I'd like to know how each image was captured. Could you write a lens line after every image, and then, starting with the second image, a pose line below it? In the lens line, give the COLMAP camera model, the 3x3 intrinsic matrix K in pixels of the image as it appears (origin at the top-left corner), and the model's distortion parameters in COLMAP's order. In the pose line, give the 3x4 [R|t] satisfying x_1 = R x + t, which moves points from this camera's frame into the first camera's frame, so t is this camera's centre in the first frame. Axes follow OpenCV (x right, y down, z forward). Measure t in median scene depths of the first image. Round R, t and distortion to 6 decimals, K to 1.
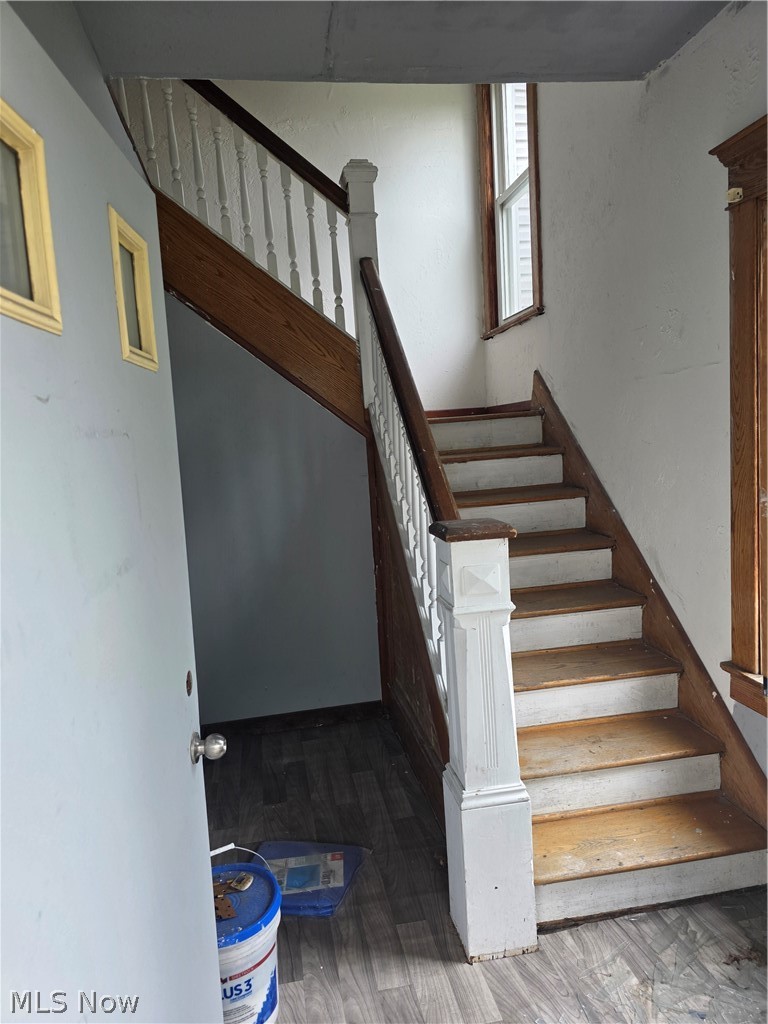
lens RADIAL K [[686.1, 0, 375.2], [0, 686.1, 508.5], [0, 0, 1]] dist [-0.006199, -0.008830]
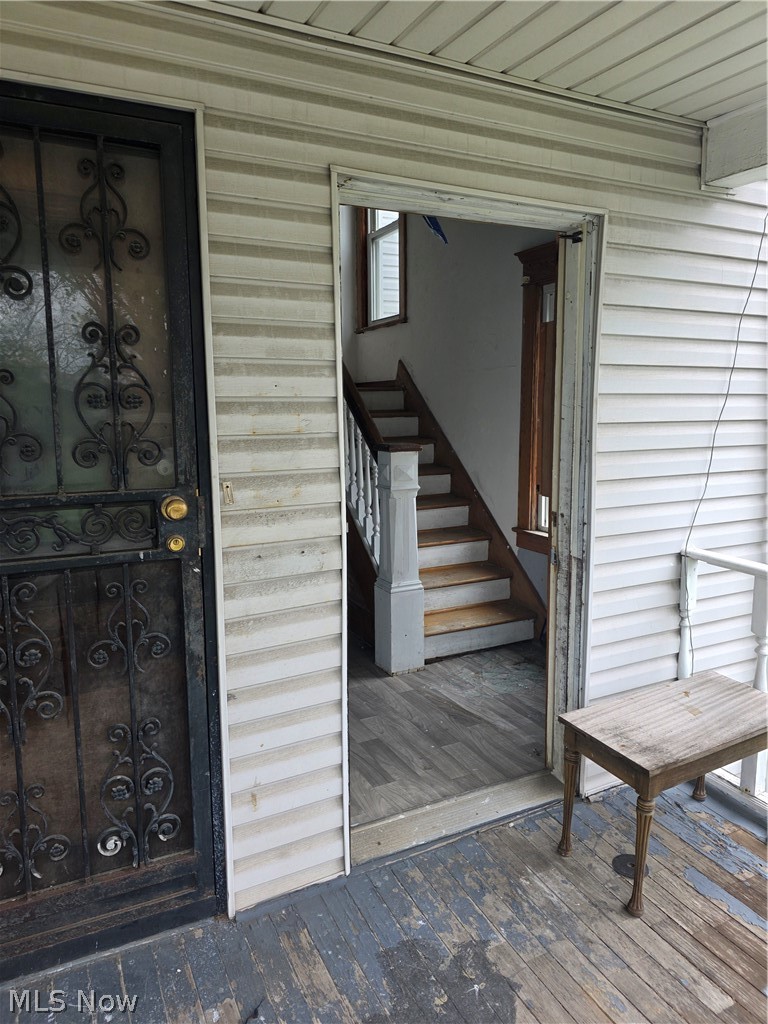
lens RADIAL K [[686.1, 0, 385.2], [0, 686.1, 514.2], [0, 0, 1]] dist [-0.006199, -0.008830]
pose [[0.952690, 0.003911, 0.303918, -0.391925], [-0.017425, 0.998975, 0.041769, 0.113833], [-0.303443, -0.045089, 0.951782, -0.672739]]
